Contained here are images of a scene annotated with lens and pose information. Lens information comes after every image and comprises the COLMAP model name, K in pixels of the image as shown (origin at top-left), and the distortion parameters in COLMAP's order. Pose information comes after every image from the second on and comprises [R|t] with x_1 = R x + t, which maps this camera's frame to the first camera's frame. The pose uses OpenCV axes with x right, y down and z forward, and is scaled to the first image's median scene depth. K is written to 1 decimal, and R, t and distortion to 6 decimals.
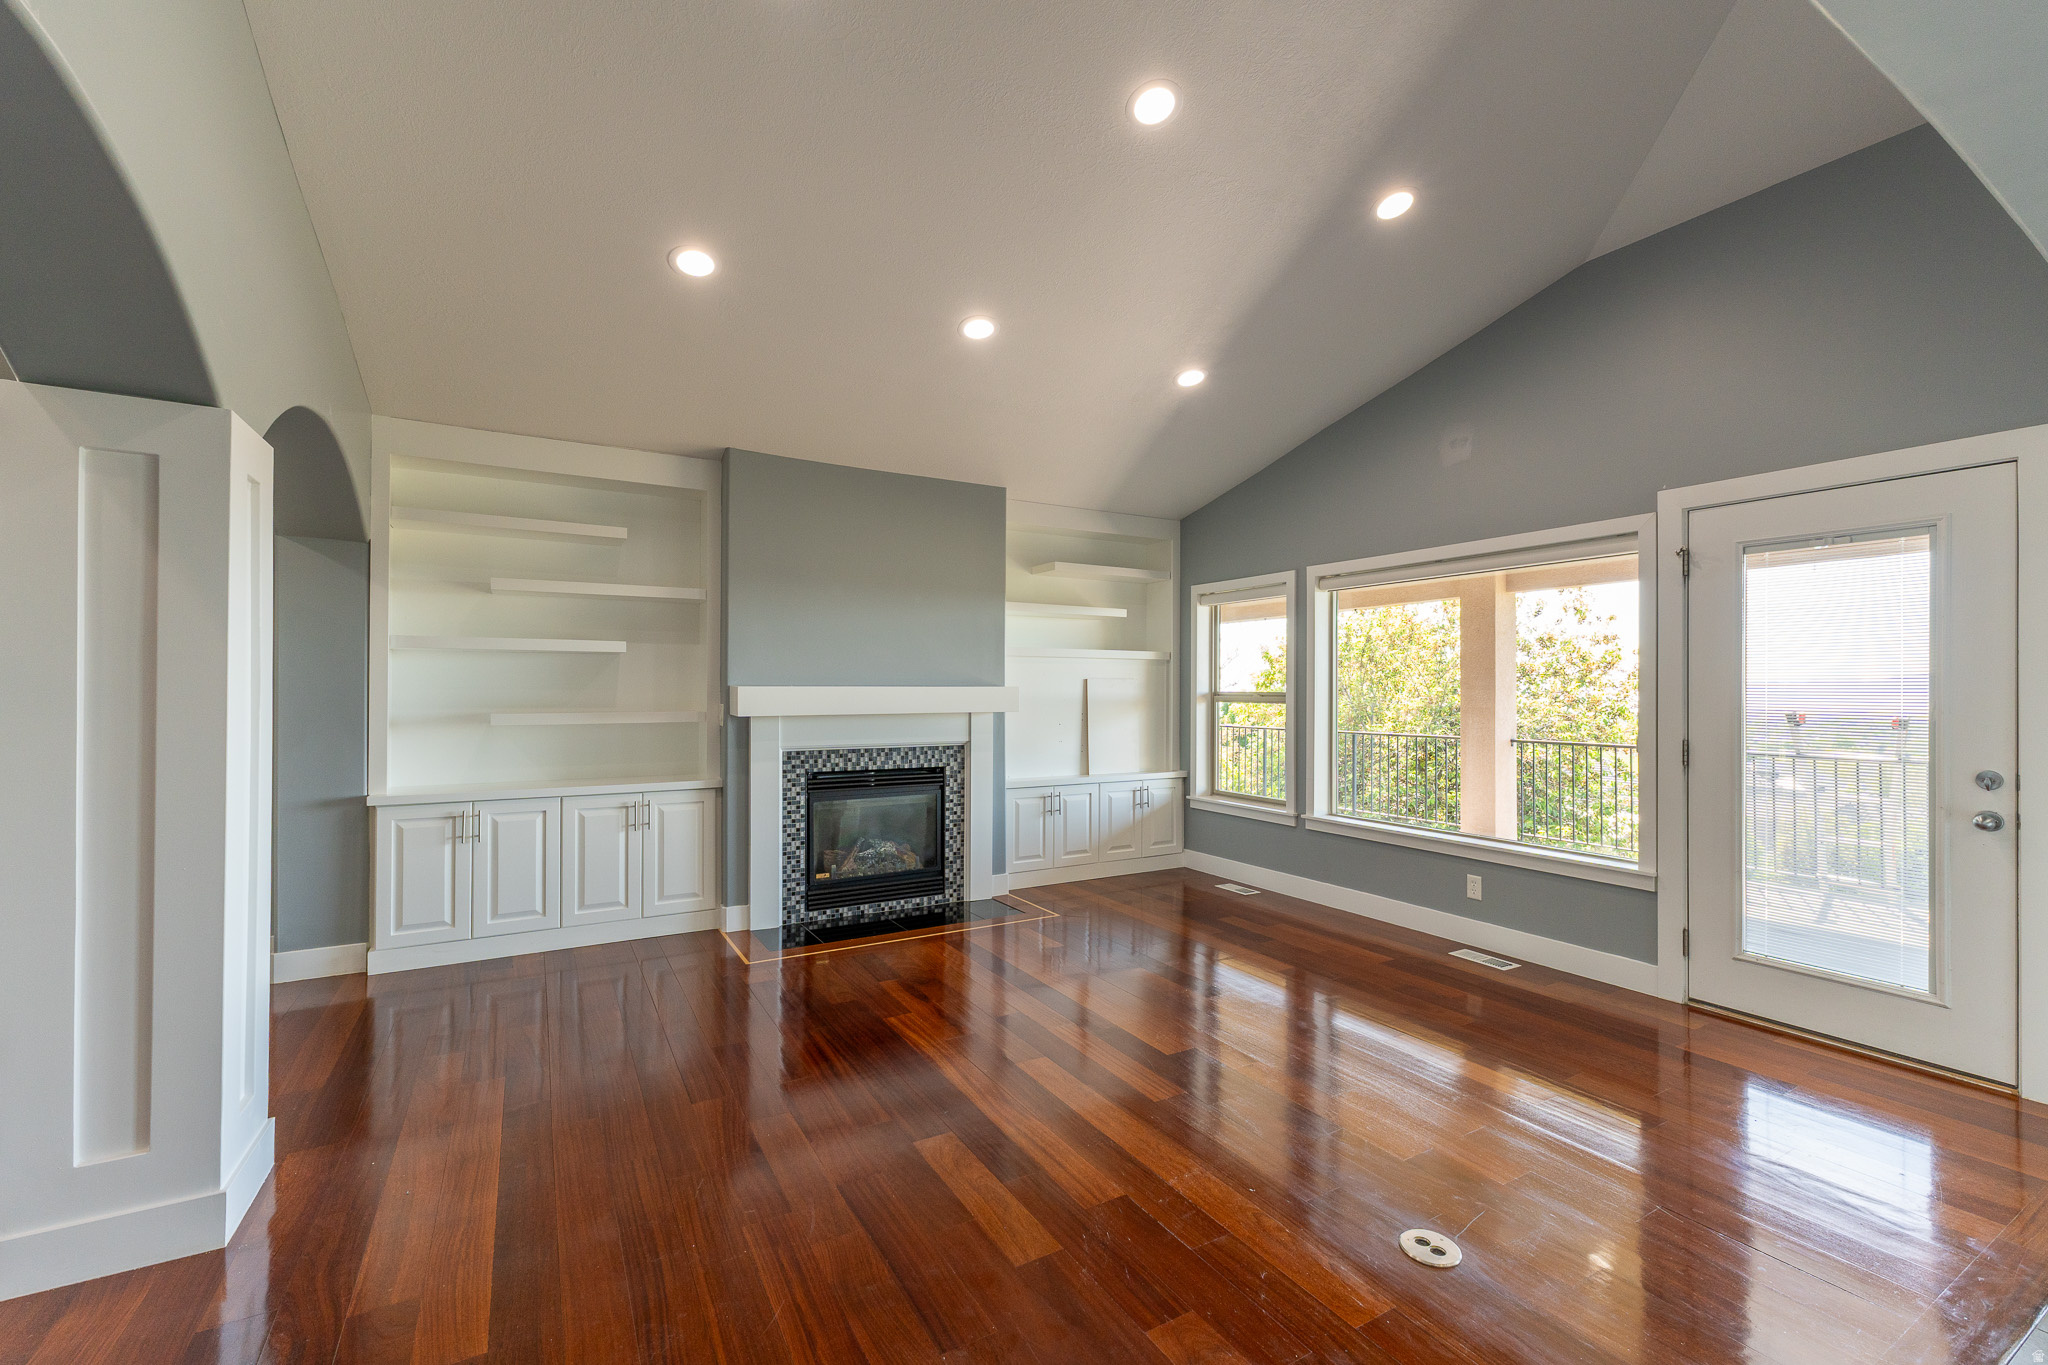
lens RADIAL K [[876.5, 0, 1024.0], [0, 876.5, 682.5], [0, 0, 1]] dist [-0.001599, -0.000002]
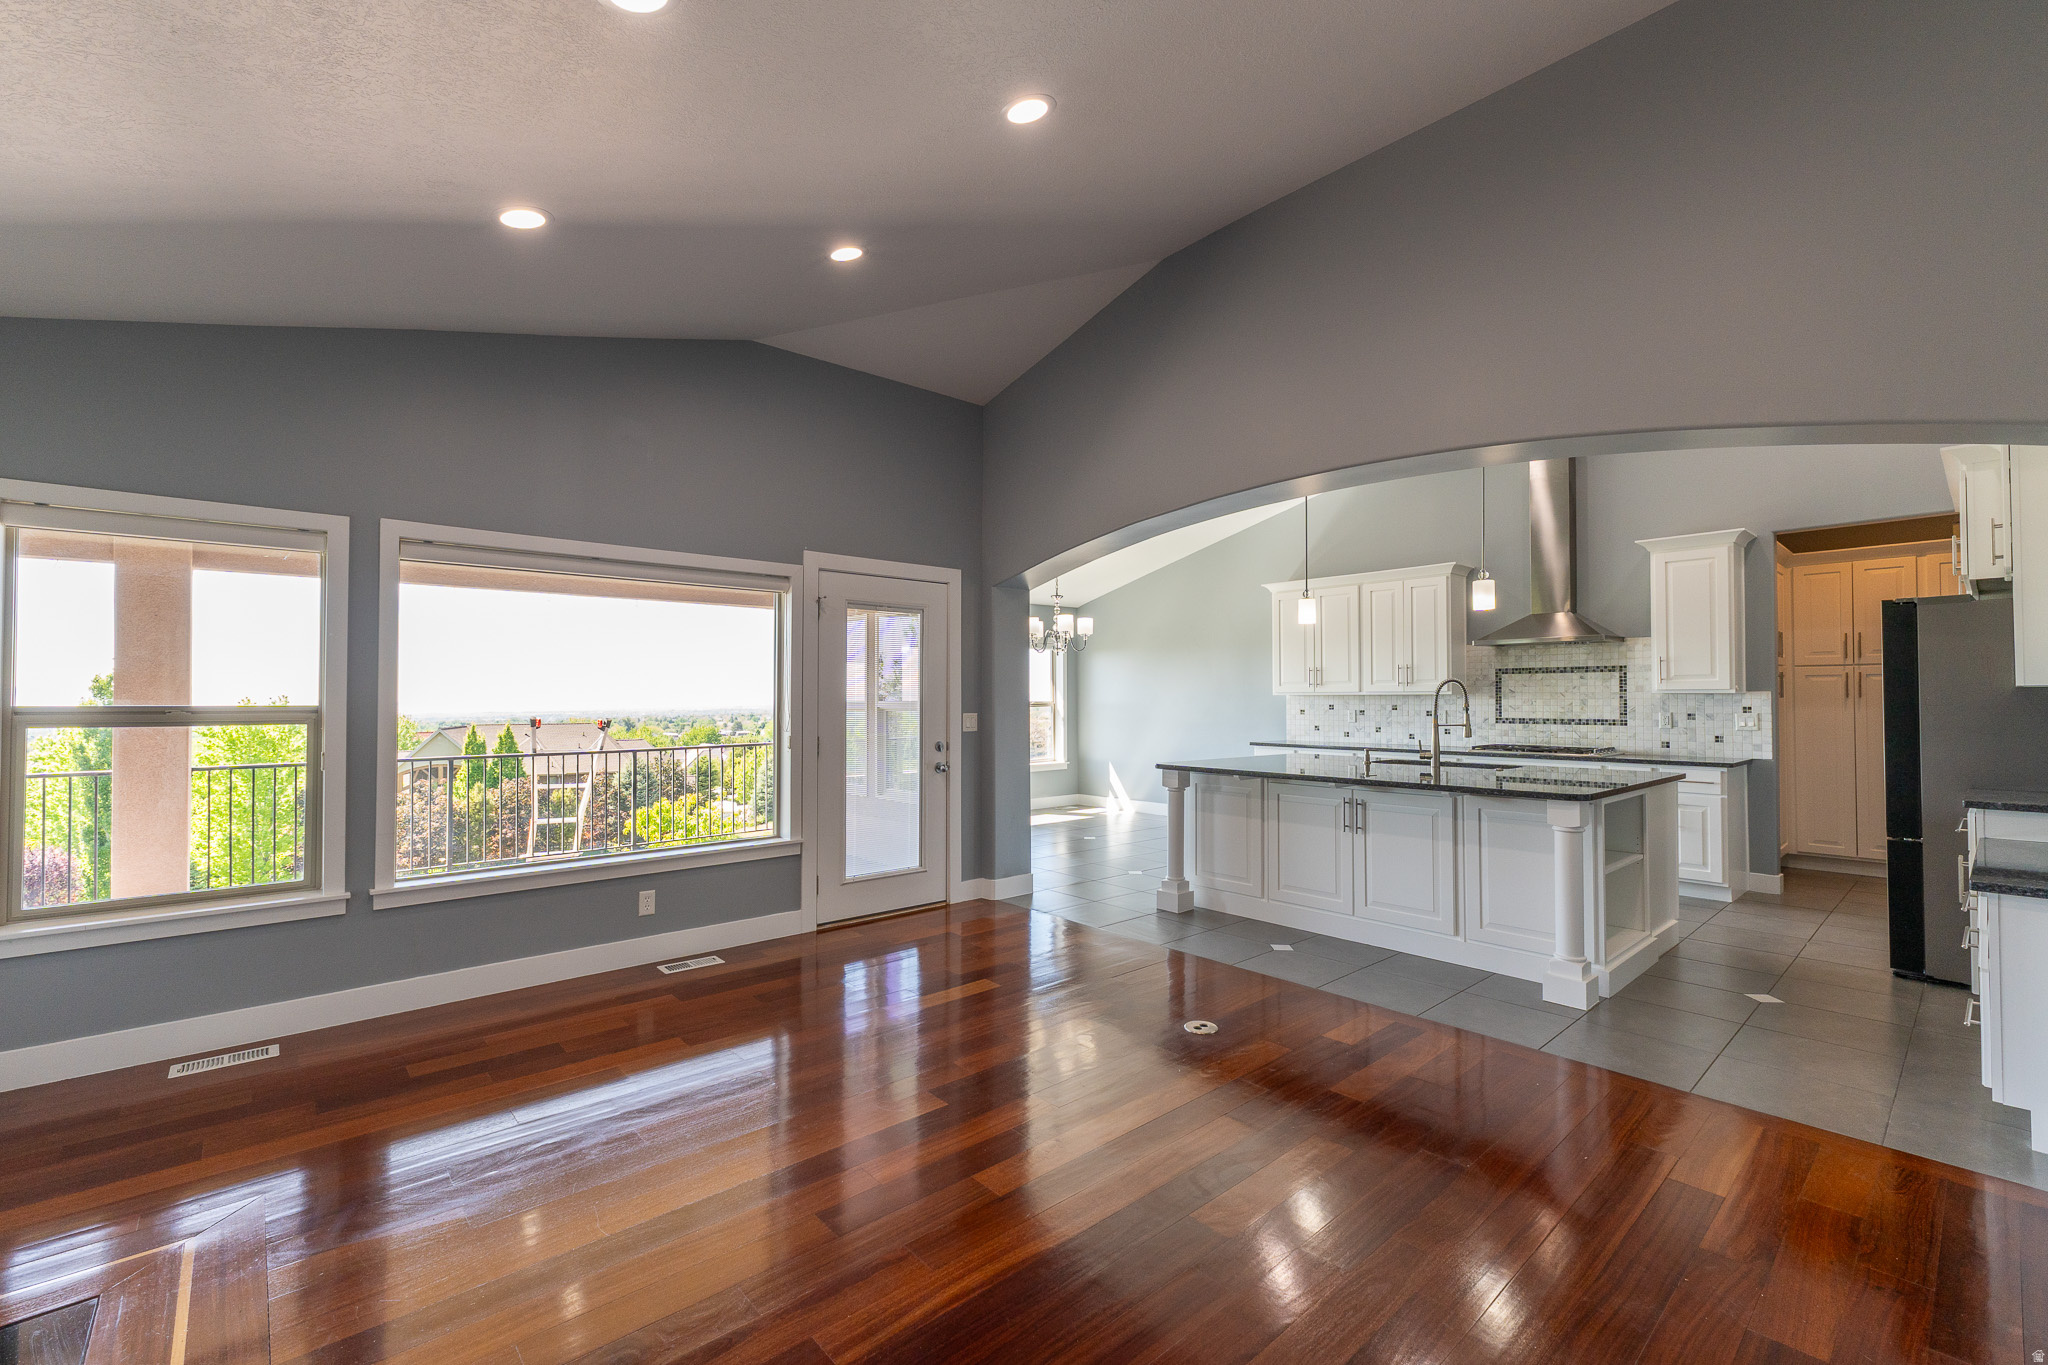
lens RADIAL K [[876.5, 0, 1024.0], [0, 876.5, 682.5], [0, 0, 1]] dist [-0.001599, -0.000002]
pose [[-0.224083, 0.013772, 0.974473, -0.552185], [-0.008629, 0.999833, -0.016115, 0.000262], [-0.974532, -0.012020, -0.223927, 0.837735]]
